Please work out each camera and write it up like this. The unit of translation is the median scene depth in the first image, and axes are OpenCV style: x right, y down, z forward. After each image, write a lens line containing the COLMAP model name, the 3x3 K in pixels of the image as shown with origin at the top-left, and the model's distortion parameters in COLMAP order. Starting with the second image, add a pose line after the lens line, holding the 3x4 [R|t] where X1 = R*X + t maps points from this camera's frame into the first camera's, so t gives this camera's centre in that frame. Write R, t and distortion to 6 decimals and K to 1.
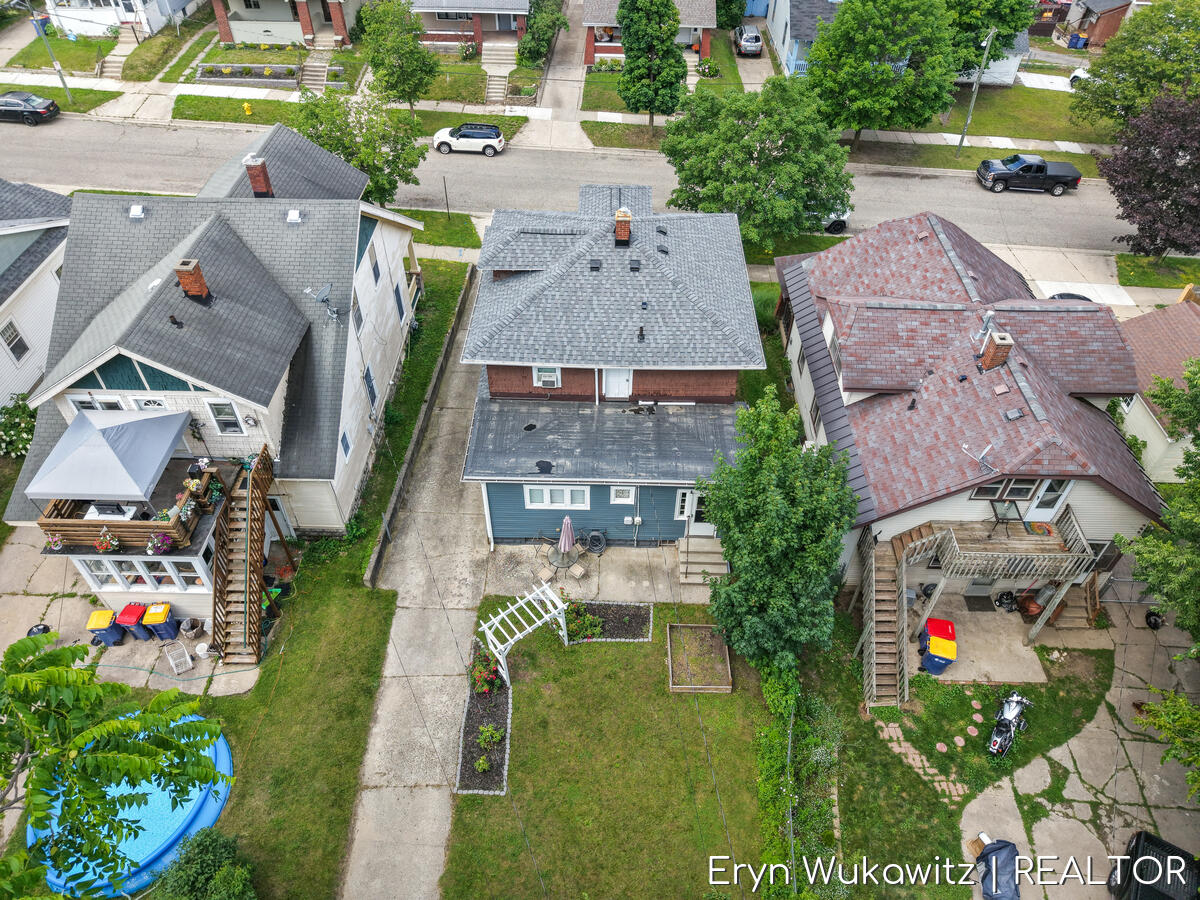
lens RADIAL K [[795.2, 0, 598.4], [0, 795.2, 443.7], [0, 0, 1]] dist [0.025325, -0.026644]
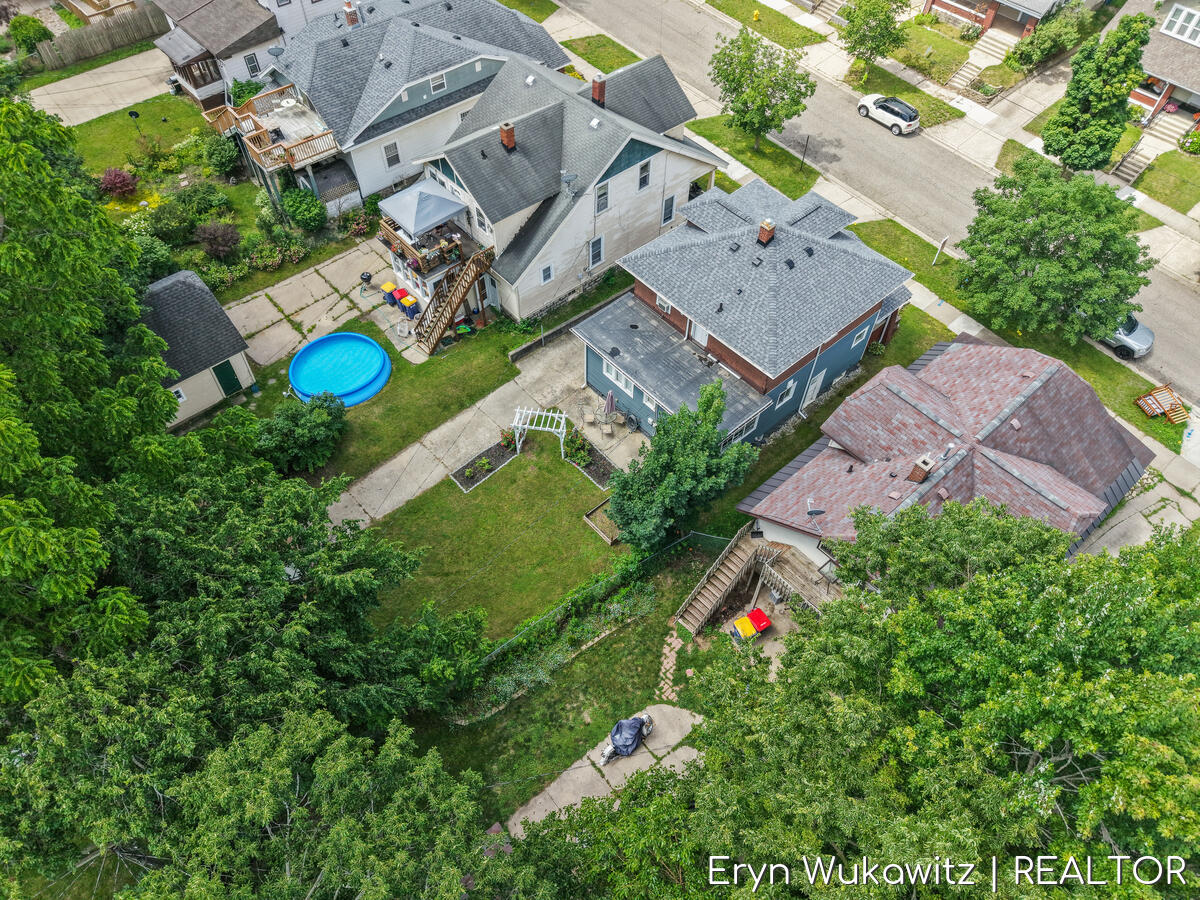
lens RADIAL K [[795.2, 0, 598.4], [0, 795.2, 443.7], [0, 0, 1]] dist [0.025325, -0.026644]
pose [[0.676528, 0.585165, -0.447093, 0.693278], [-0.518778, 0.809600, 0.274623, -0.228855], [0.522666, 0.046152, 0.851288, -0.260100]]
